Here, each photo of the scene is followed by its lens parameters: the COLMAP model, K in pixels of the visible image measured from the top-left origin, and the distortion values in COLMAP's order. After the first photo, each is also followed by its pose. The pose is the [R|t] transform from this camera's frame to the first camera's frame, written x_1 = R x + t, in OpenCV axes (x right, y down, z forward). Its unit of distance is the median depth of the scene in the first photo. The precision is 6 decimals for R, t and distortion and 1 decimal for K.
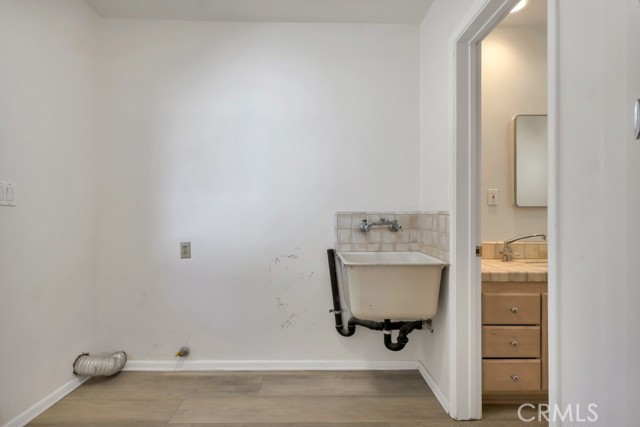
lens RADIAL K [[296.1, 0, 321.1], [0, 296.1, 214.6], [0, 0, 1]] dist [0.002265, -0.000010]
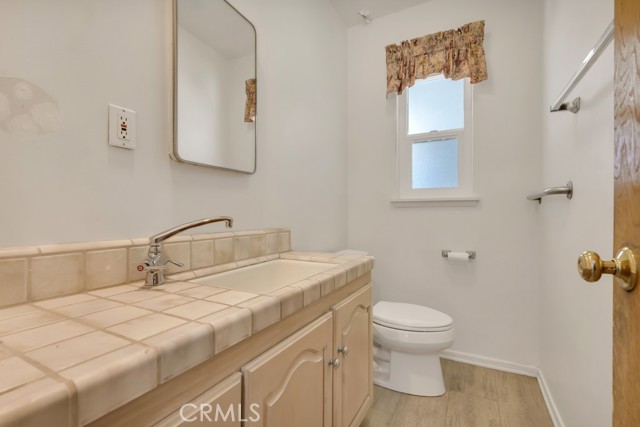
lens RADIAL K [[296.1, 0, 321.3], [0, 296.1, 212.9], [0, 0, 1]] dist [0.002265, -0.000010]
pose [[0.493573, 0.001777, 0.869703, 0.374262], [-0.007822, 0.999967, 0.002396, 0.053002], [-0.869669, -0.007985, 0.493570, 0.584760]]
